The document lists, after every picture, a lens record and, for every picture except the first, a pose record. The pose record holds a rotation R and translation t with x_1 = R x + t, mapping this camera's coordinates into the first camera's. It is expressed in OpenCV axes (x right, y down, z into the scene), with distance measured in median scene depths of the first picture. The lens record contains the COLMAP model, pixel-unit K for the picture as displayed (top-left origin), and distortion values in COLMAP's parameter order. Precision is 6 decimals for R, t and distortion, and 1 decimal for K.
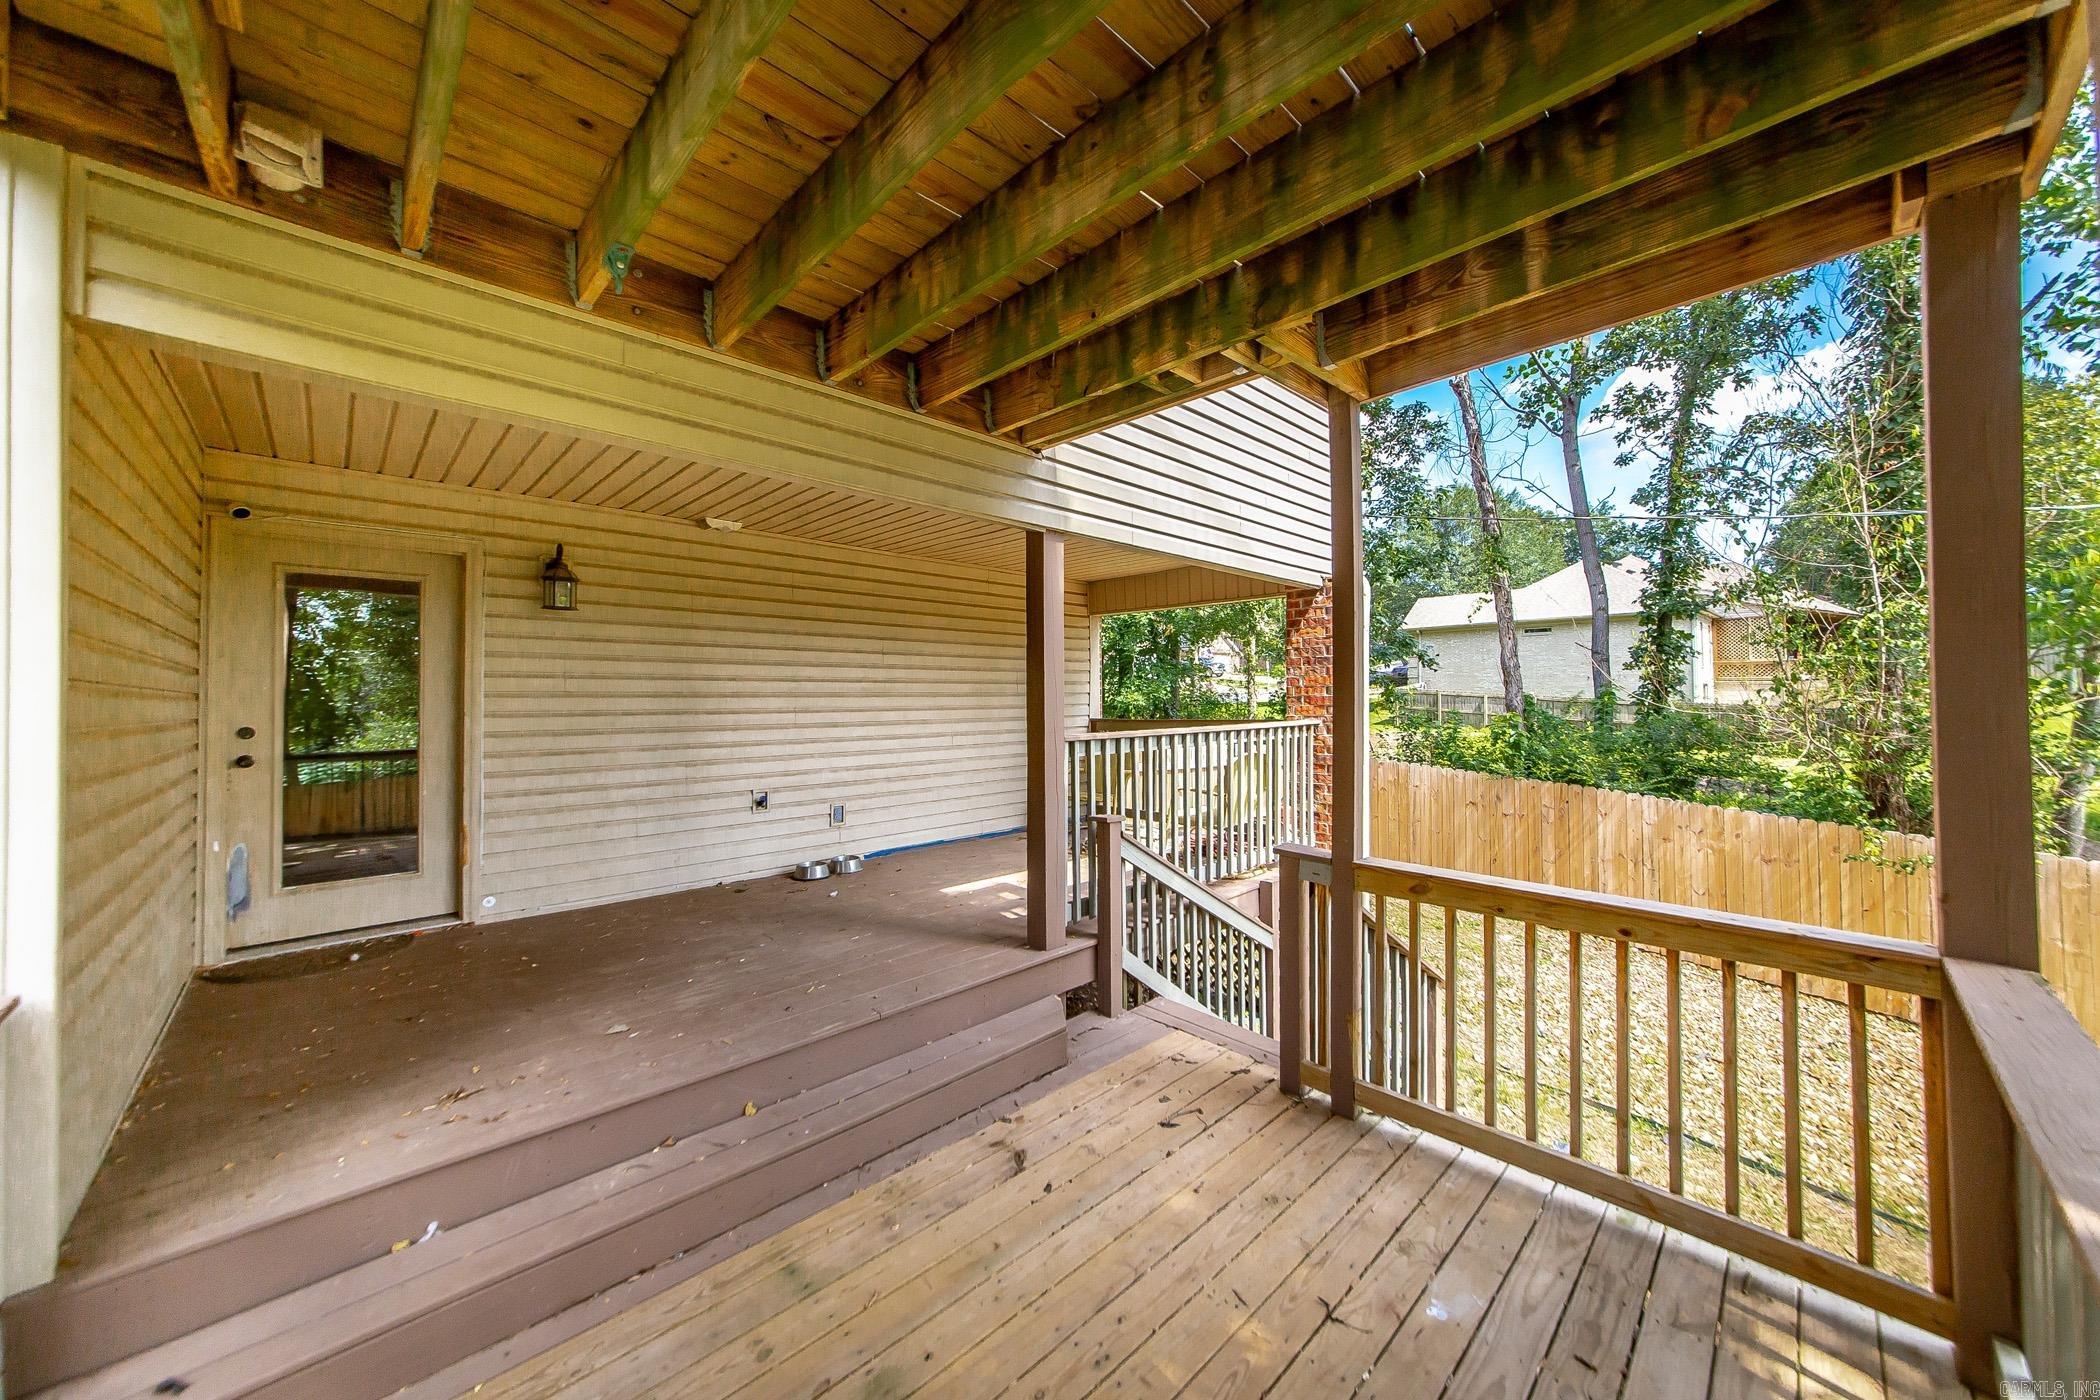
lens RADIAL K [[748.3, 0, 1052.6], [0, 748.3, 686.5], [0, 0, 1]] dist [-0.008295, -0.000180]
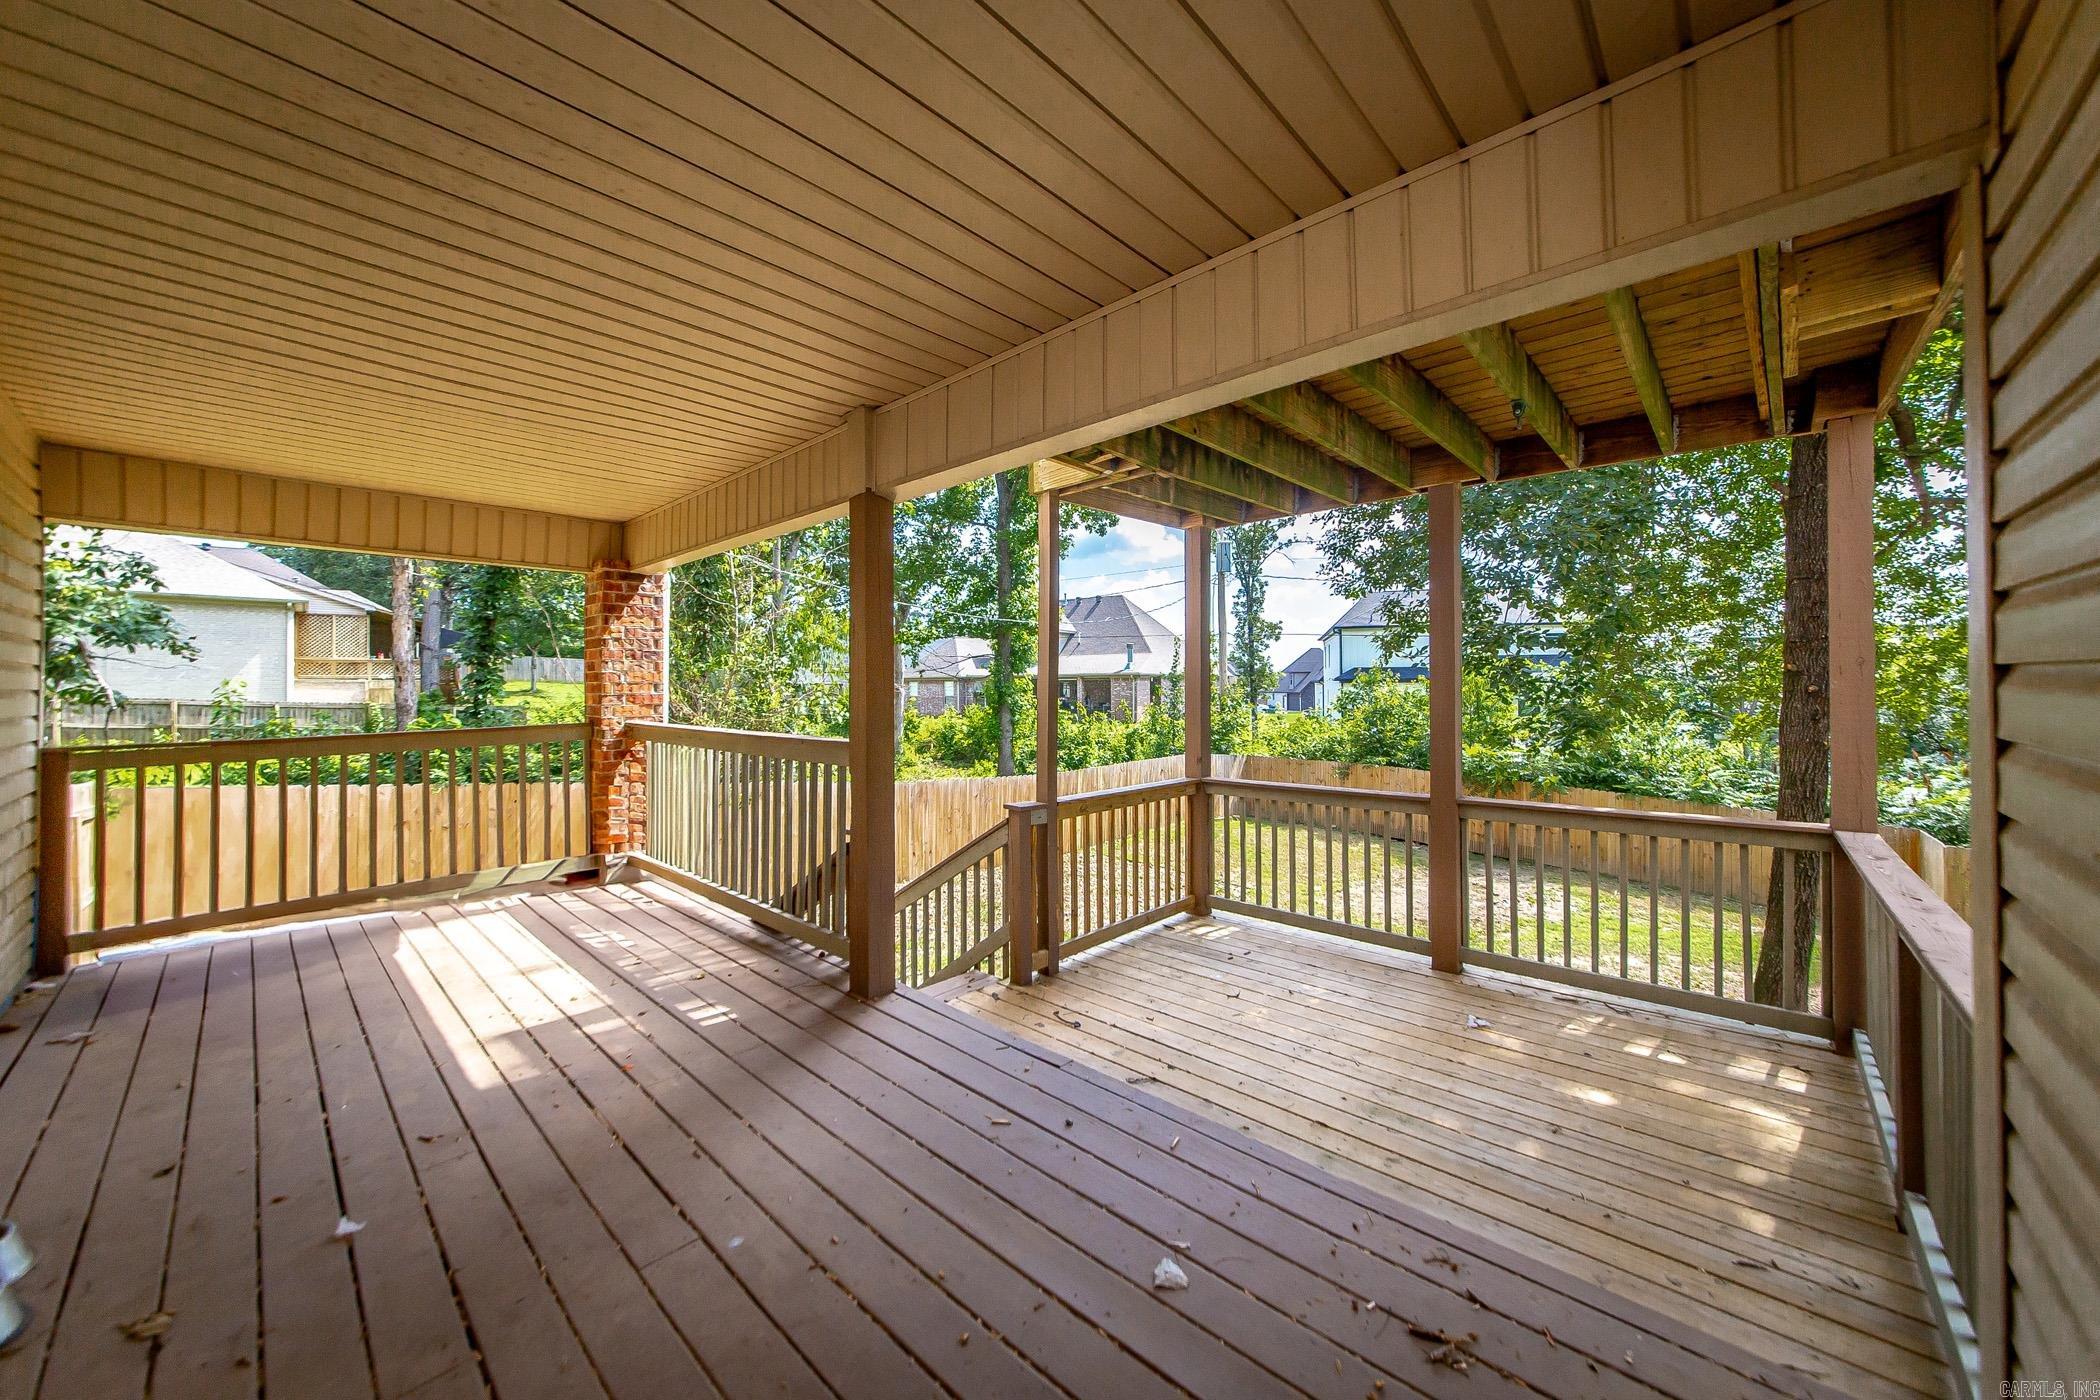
lens RADIAL K [[748.3, 0, 1051.9], [0, 748.3, 691.2], [0, 0, 1]] dist [-0.008295, -0.000180]
pose [[-0.058167, -0.000457, 0.998307, -1.094047], [-0.008139, 0.999967, -0.000016, 0.010406], [-0.998274, -0.008126, -0.058169, 1.085765]]
